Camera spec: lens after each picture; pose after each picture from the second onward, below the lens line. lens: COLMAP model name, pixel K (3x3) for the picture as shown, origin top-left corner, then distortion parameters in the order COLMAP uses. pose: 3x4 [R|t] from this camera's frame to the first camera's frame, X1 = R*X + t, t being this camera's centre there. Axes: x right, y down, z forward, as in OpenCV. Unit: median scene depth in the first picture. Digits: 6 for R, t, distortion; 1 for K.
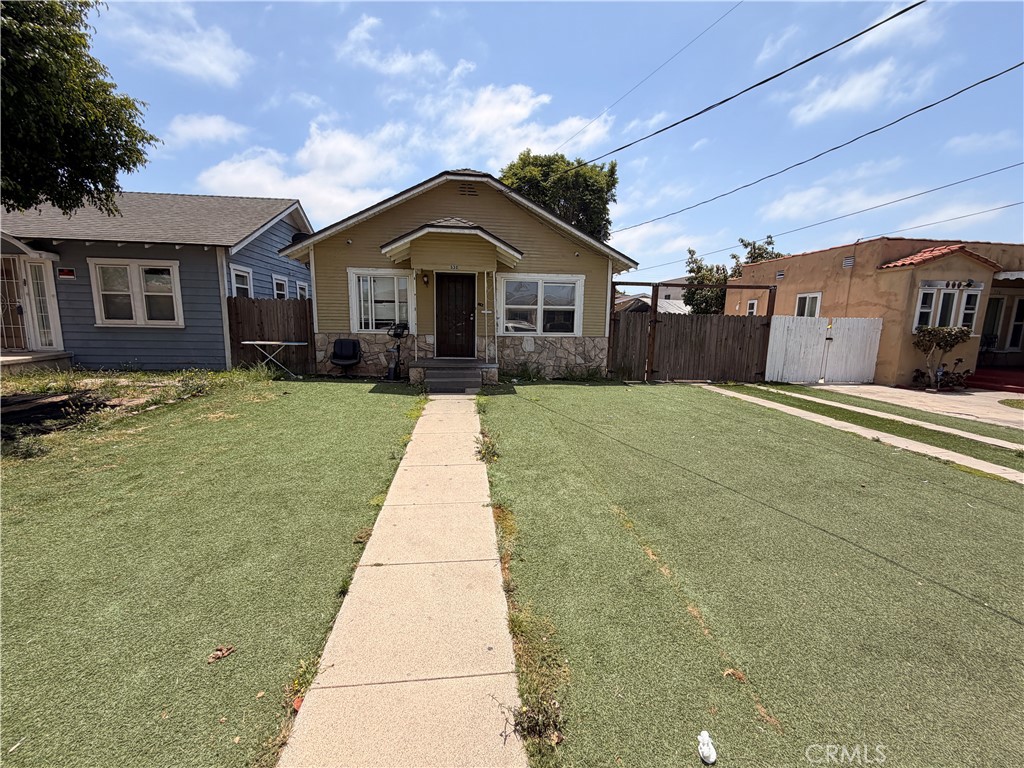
lens RADIAL K [[406.9, 0, 508.6], [0, 406.9, 384.3], [0, 0, 1]] dist [-0.003737, 0.000292]
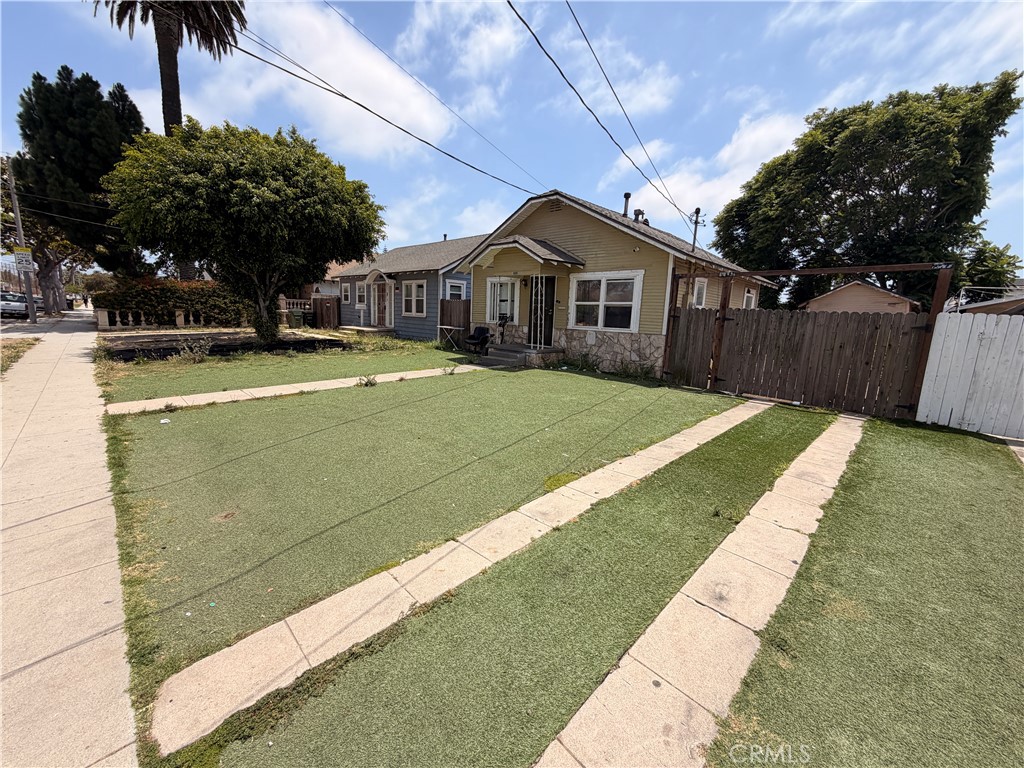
lens RADIAL K [[406.9, 0, 507.2], [0, 406.9, 382.7], [0, 0, 1]] dist [-0.003737, 0.000292]
pose [[0.622523, 0.137935, -0.770350, 0.792947], [-0.140246, 0.988073, 0.063587, -0.018896], [0.769933, 0.068454, 0.634442, 0.158921]]
